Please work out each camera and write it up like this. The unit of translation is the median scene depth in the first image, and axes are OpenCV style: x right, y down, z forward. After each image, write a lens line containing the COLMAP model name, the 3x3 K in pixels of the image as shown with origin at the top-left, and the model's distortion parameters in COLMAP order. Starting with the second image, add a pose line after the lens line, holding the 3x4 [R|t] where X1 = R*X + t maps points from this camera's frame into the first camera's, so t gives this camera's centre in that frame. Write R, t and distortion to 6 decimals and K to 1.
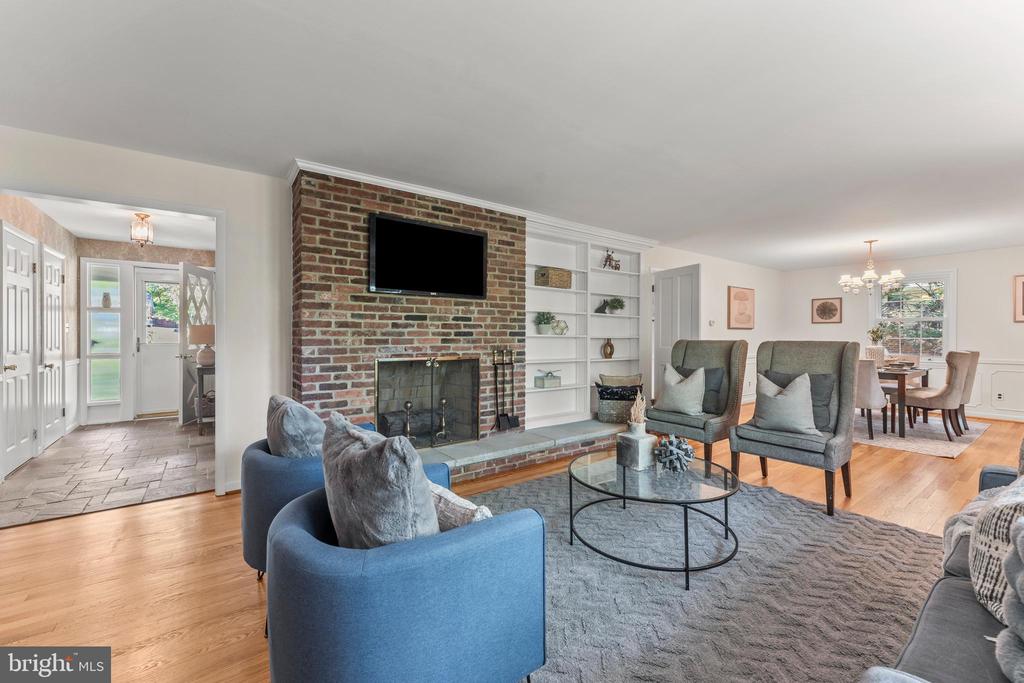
lens RADIAL K [[420.0, 0, 512.0], [0, 420.0, 341.5], [0, 0, 1]] dist [0.000187, 0.000080]
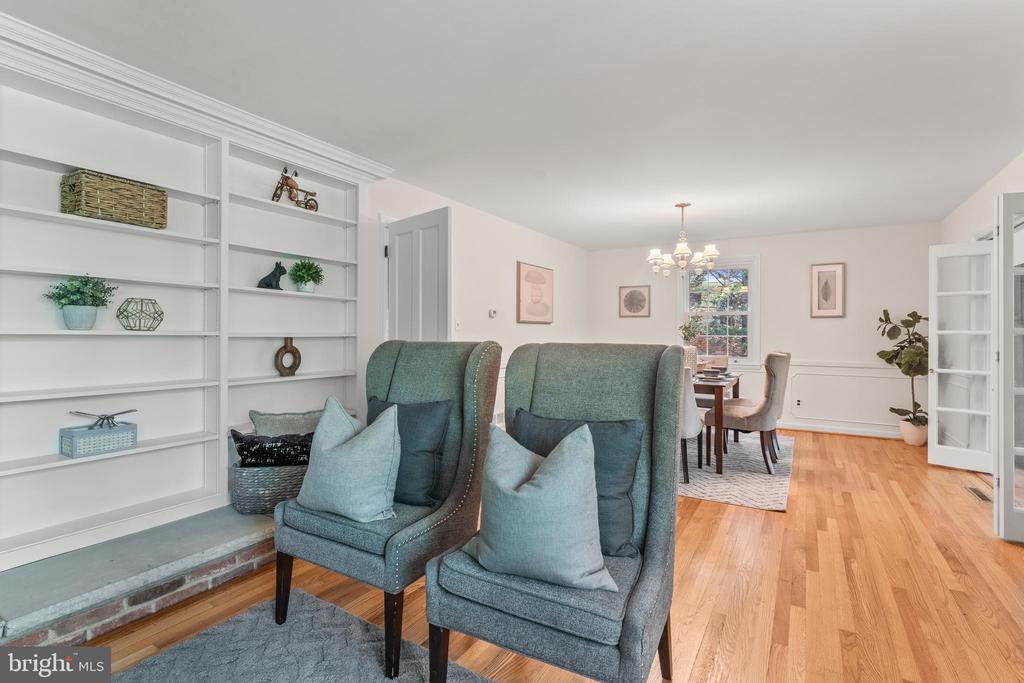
lens RADIAL K [[487.6, 0, 512.0], [0, 487.6, 341.5], [0, 0, 1]] dist [-0.003407, -0.000299]
pose [[0.924114, -0.005576, 0.382076, 0.272993], [0.003871, 0.999979, 0.005231, -0.005013], [-0.382097, -0.003355, 0.924116, 0.354268]]
